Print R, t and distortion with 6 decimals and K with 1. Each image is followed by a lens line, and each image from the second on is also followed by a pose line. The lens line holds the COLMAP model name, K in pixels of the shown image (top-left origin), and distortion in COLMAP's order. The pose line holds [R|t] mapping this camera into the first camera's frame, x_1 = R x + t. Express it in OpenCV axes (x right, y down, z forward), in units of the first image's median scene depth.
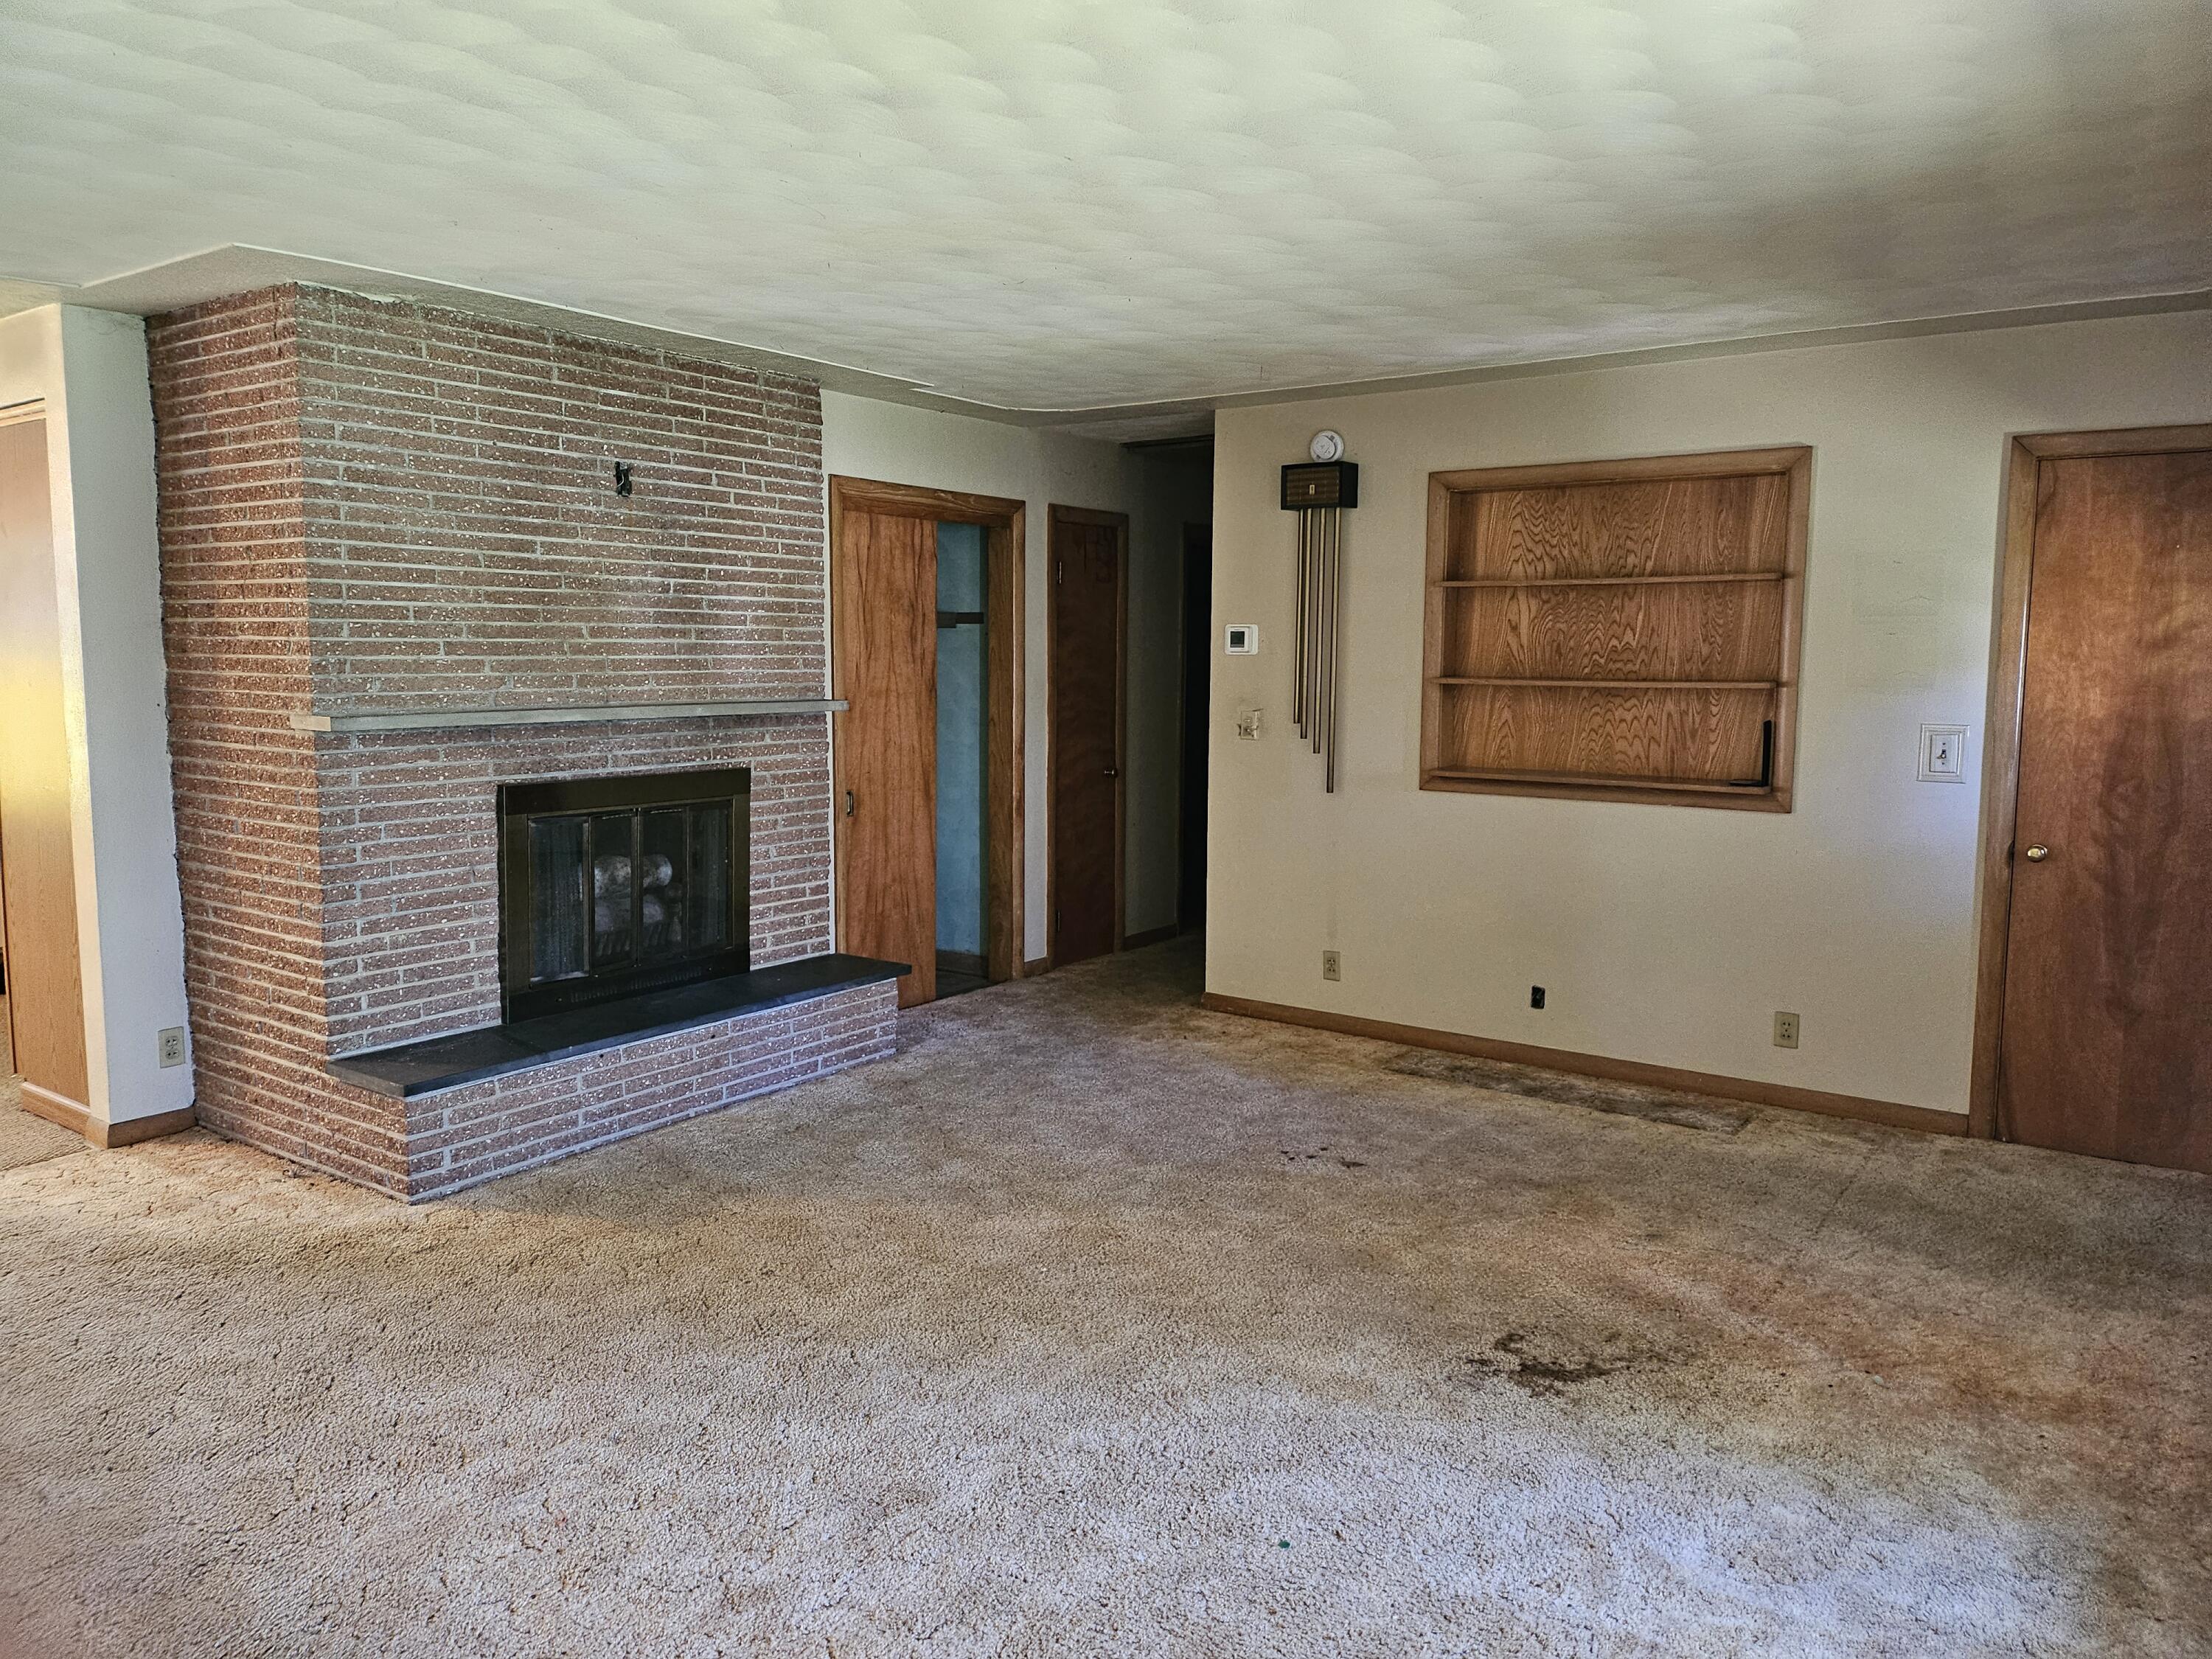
lens RADIAL K [[1555.1, 0, 1096.2], [0, 1555.1, 815.5], [0, 0, 1]] dist [0.061689, -0.033801]
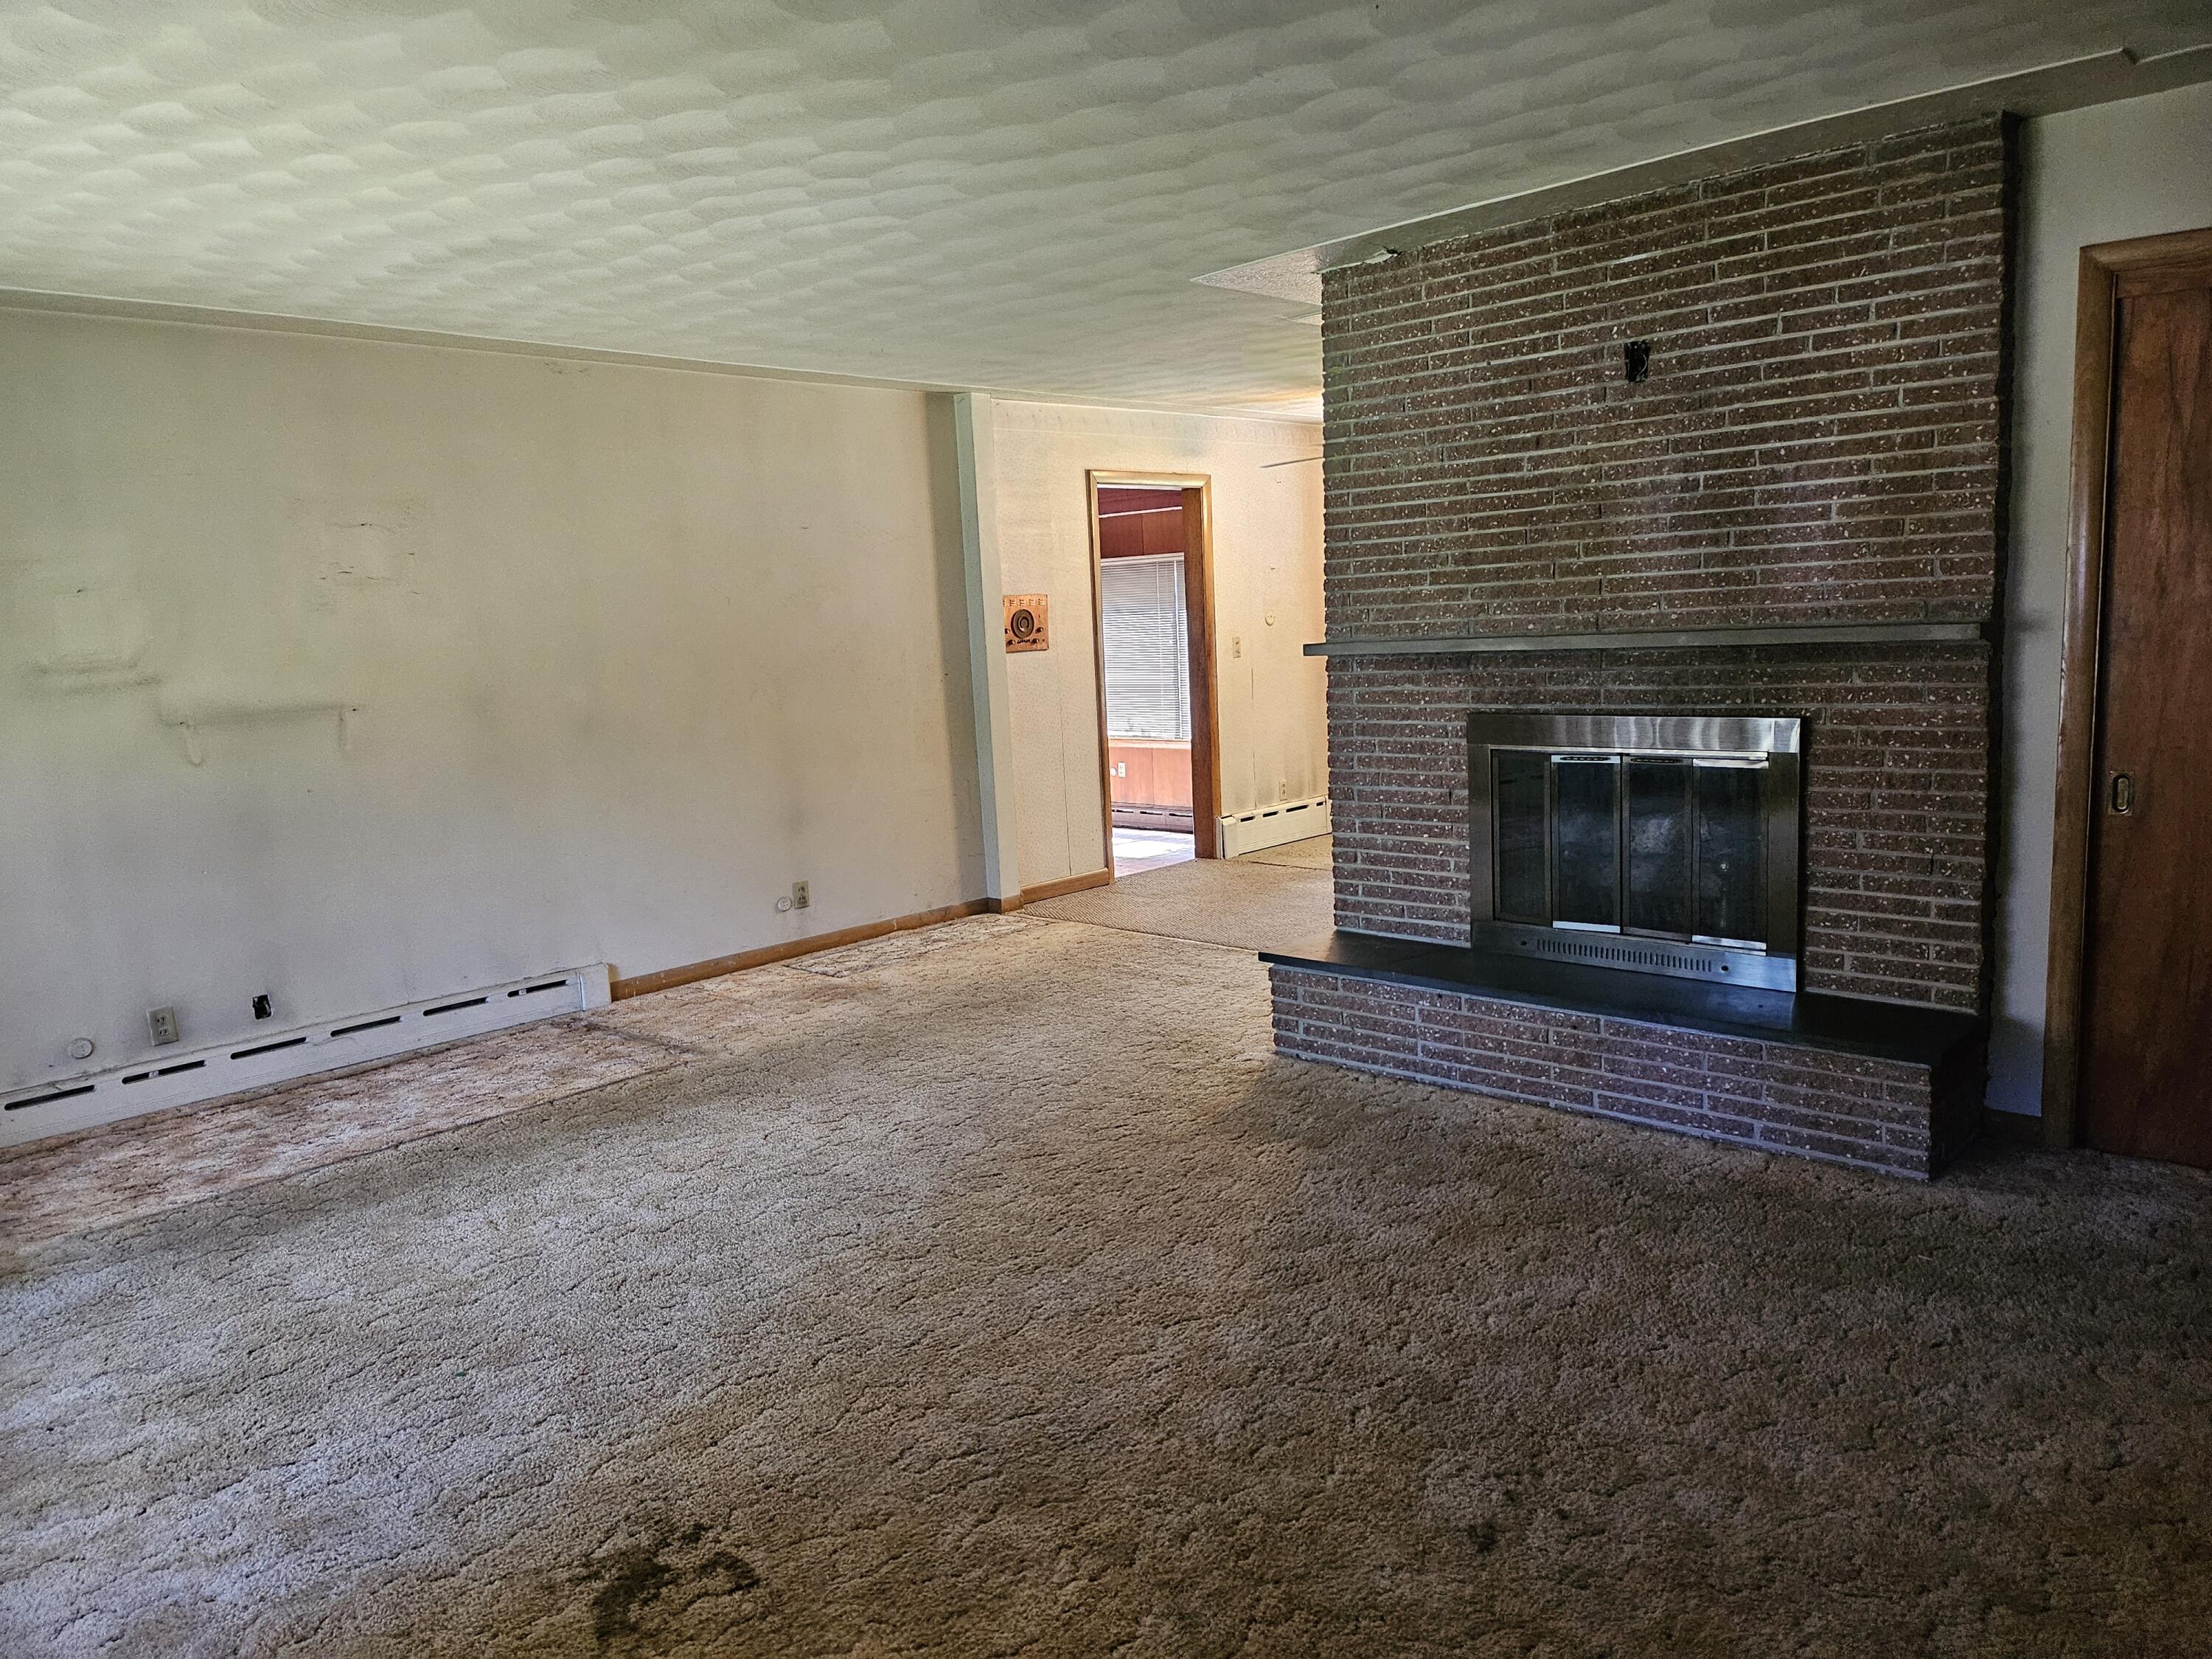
lens RADIAL K [[1555.1, 0, 1095.5], [0, 1555.1, 852.7], [0, 0, 1]] dist [0.061689, -0.033801]
pose [[-0.138224, 0.153277, -0.978468, 0.633806], [-0.059210, 0.984906, 0.162649, -0.078063], [0.988630, 0.080417, -0.127062, 0.876563]]
